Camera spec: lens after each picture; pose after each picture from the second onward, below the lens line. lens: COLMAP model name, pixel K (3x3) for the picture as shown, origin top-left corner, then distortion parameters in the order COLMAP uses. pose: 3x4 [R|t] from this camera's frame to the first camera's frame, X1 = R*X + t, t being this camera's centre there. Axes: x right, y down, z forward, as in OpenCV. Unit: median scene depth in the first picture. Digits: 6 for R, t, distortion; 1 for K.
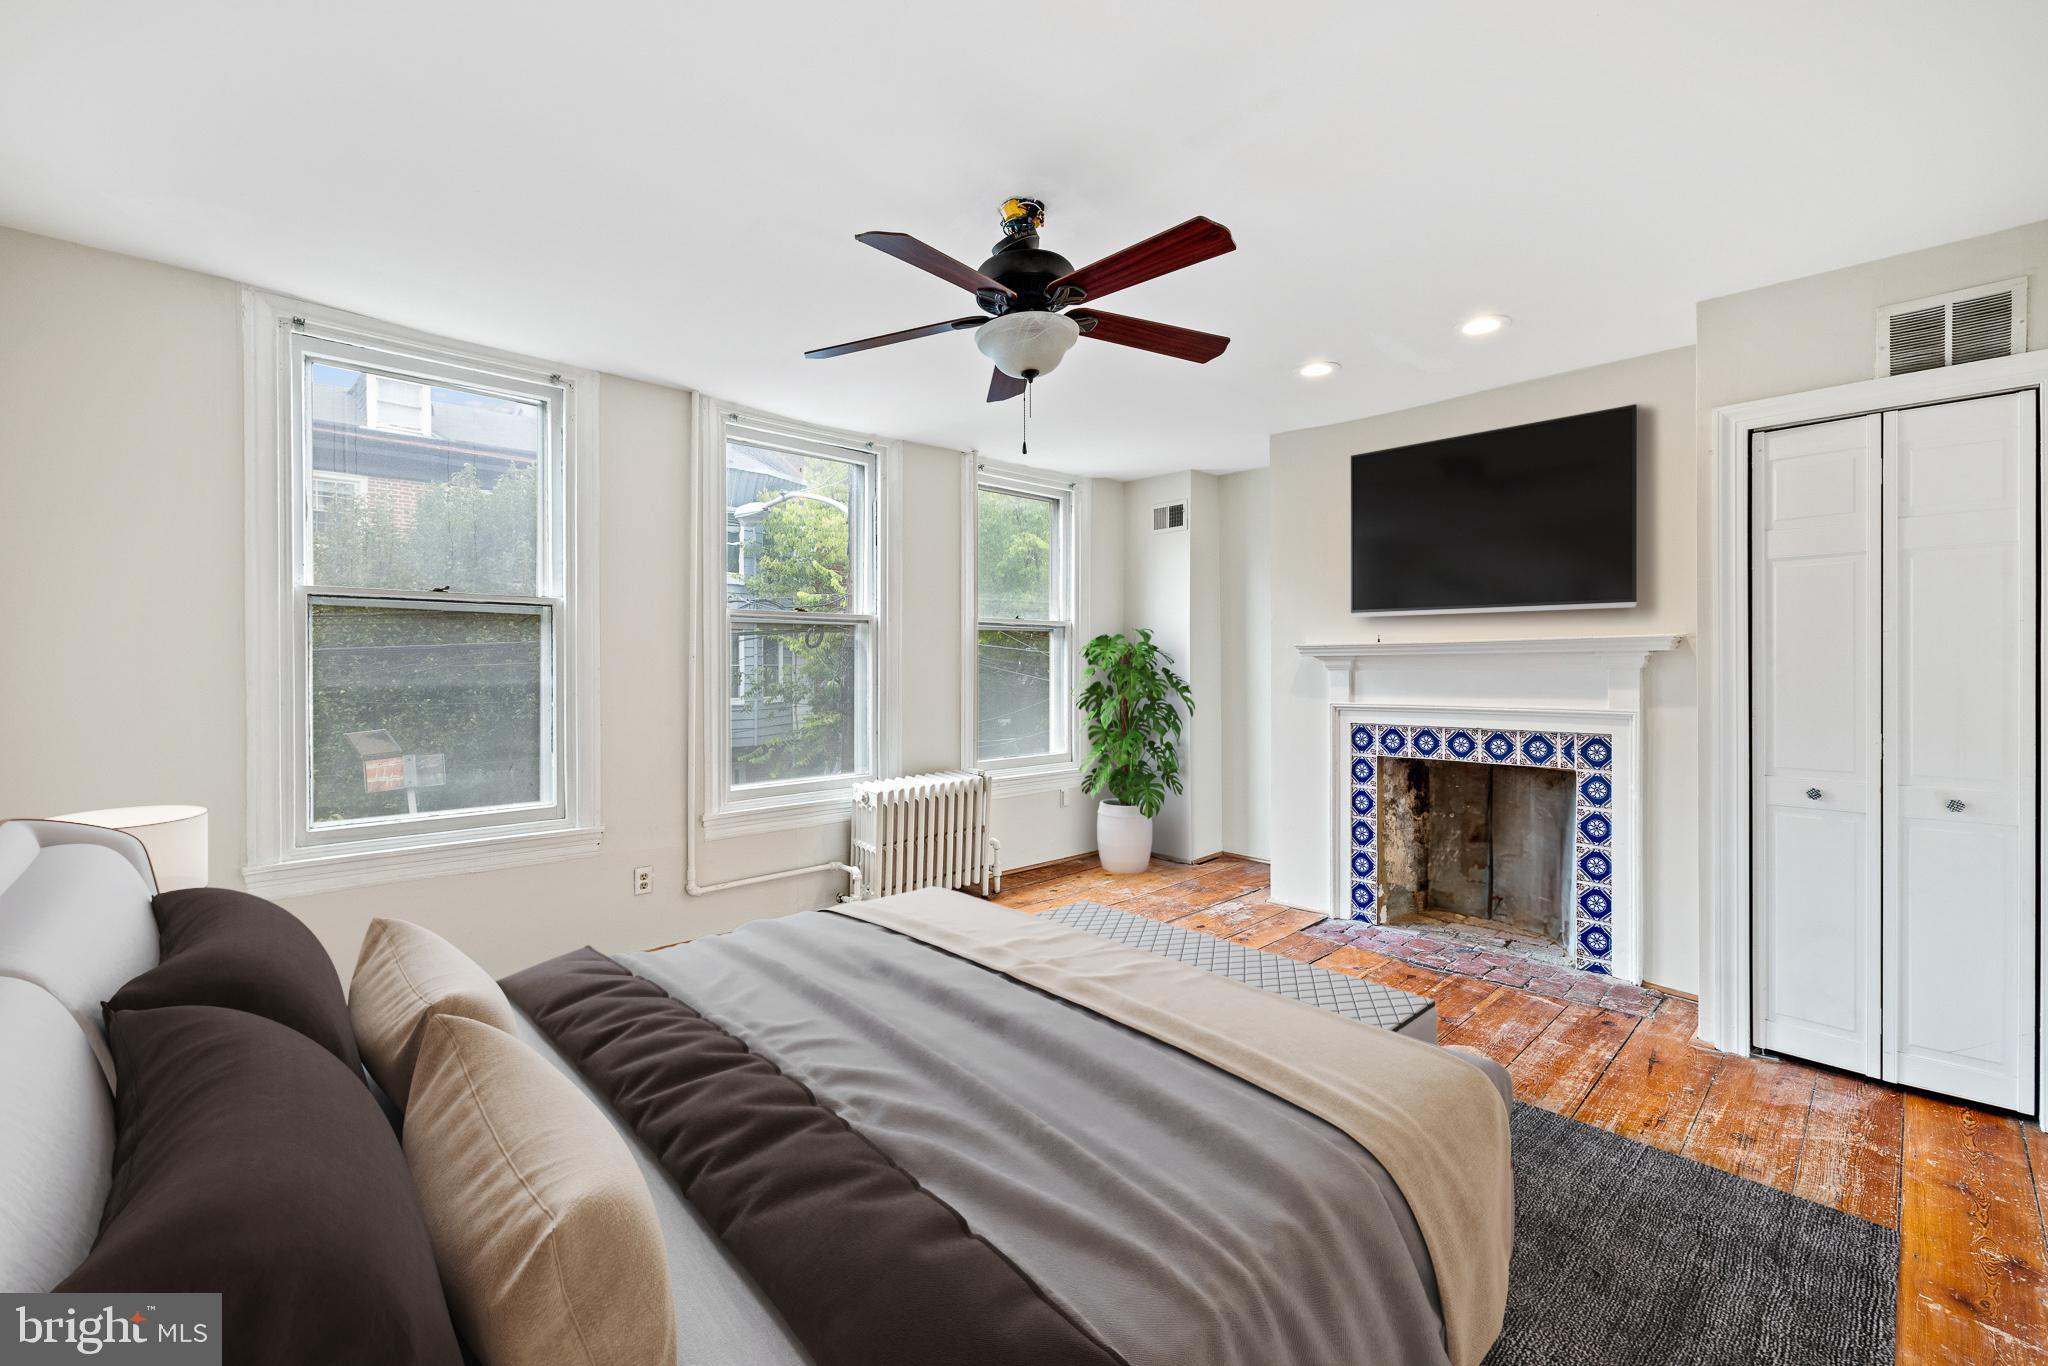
lens RADIAL K [[840.3, 0, 1016.1], [0, 840.3, 674.7], [0, 0, 1]] dist [0.000156, 0.000159]
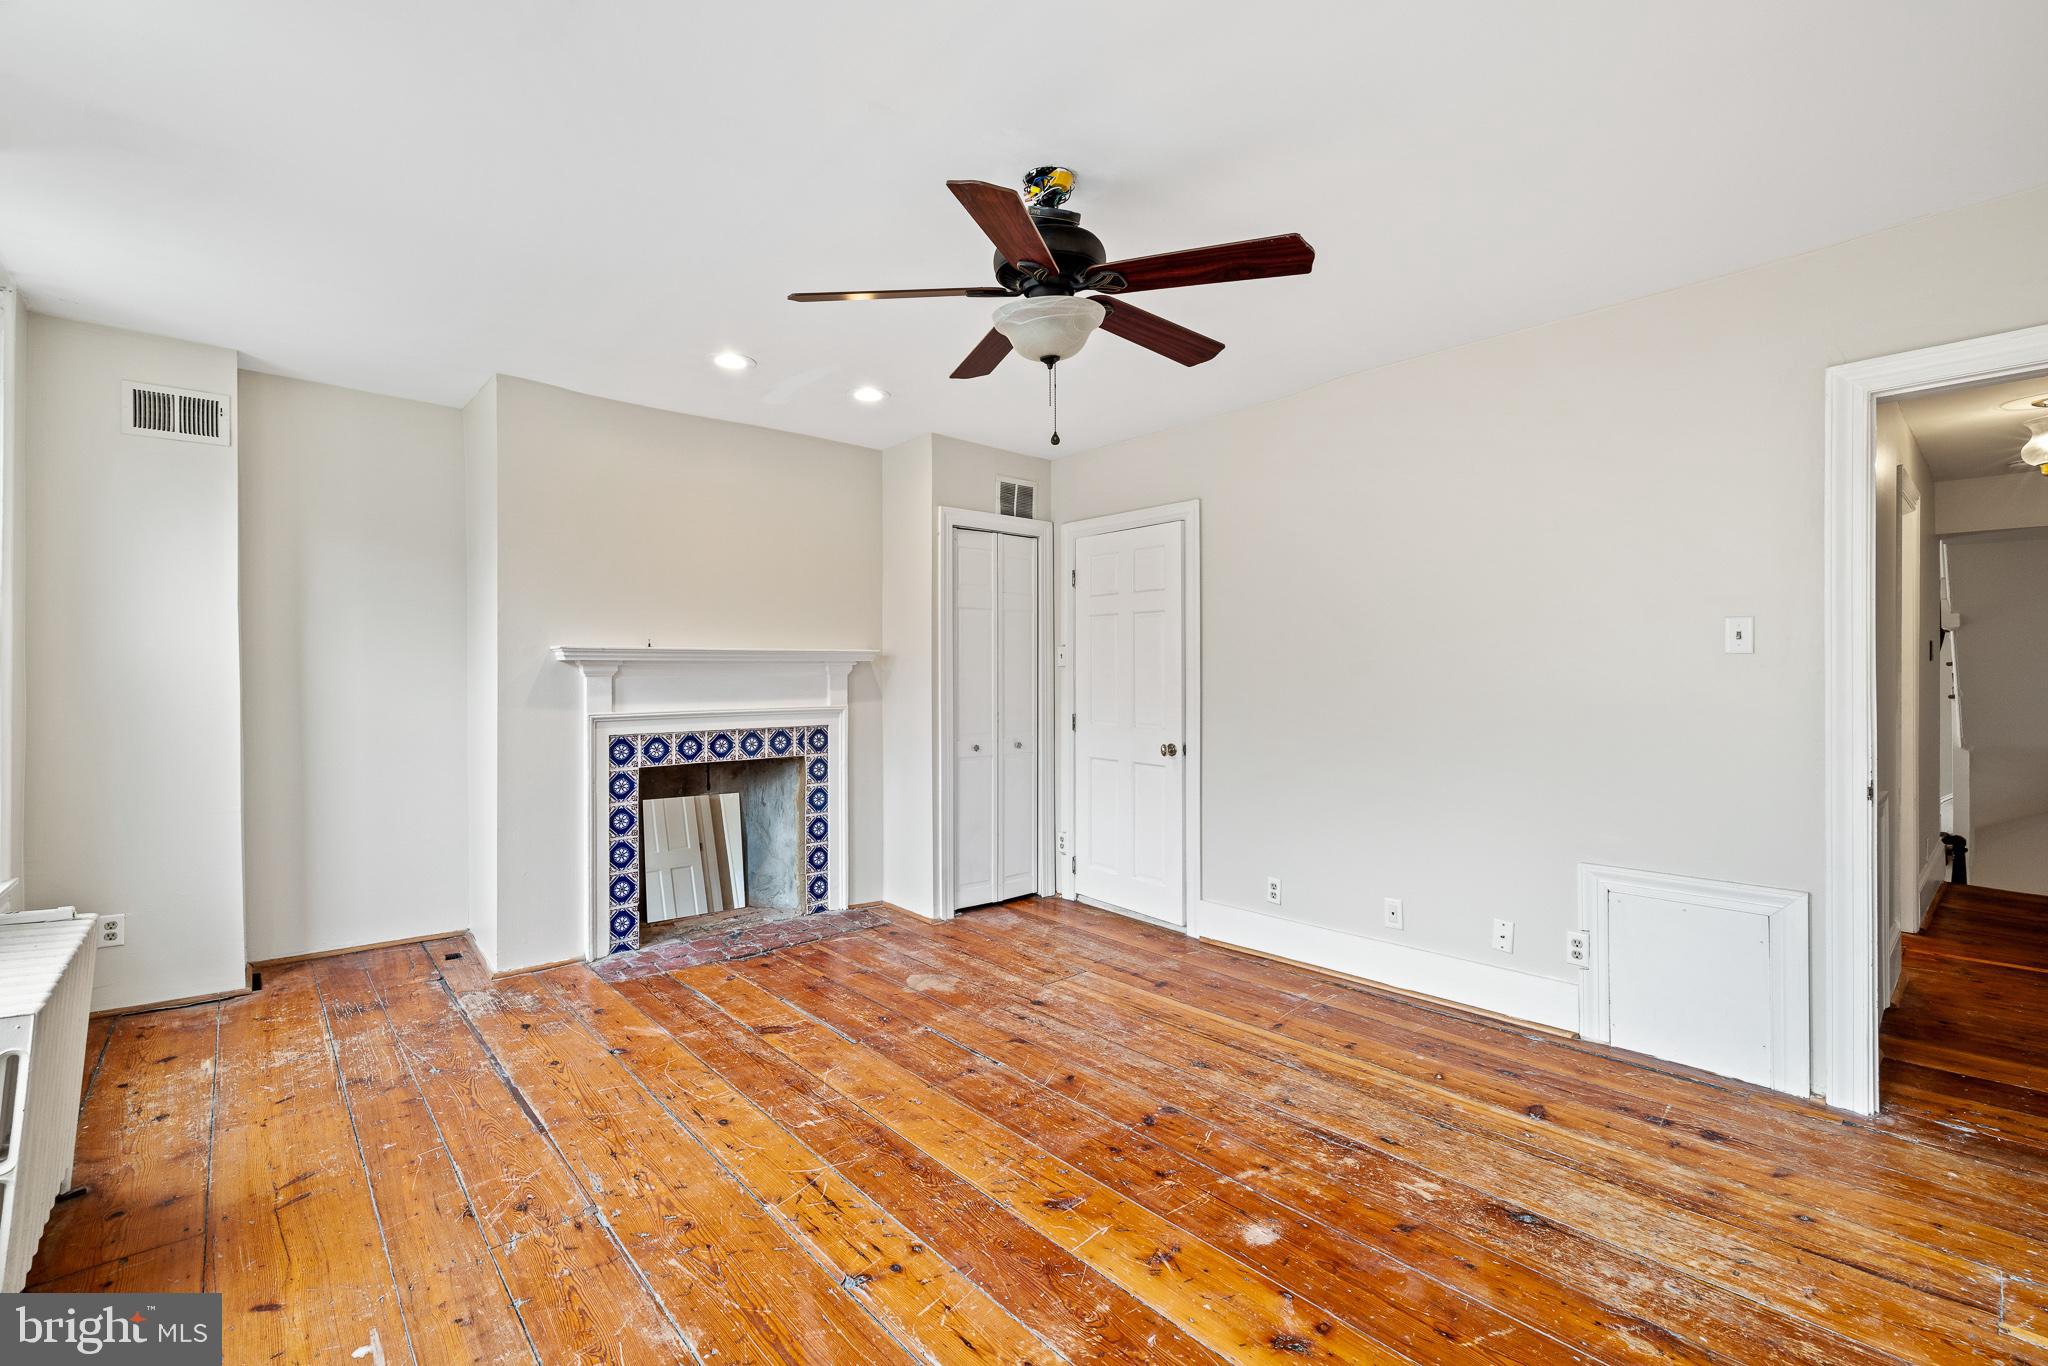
lens RADIAL K [[840.3, 0, 1016.1], [0, 840.3, 674.7], [0, 0, 1]] dist [0.000156, 0.000159]
pose [[0.069472, 0.001729, 0.997582, -0.515845], [0.009186, 0.999955, -0.002373, -0.001255], [-0.997542, 0.009328, 0.069453, 0.556045]]
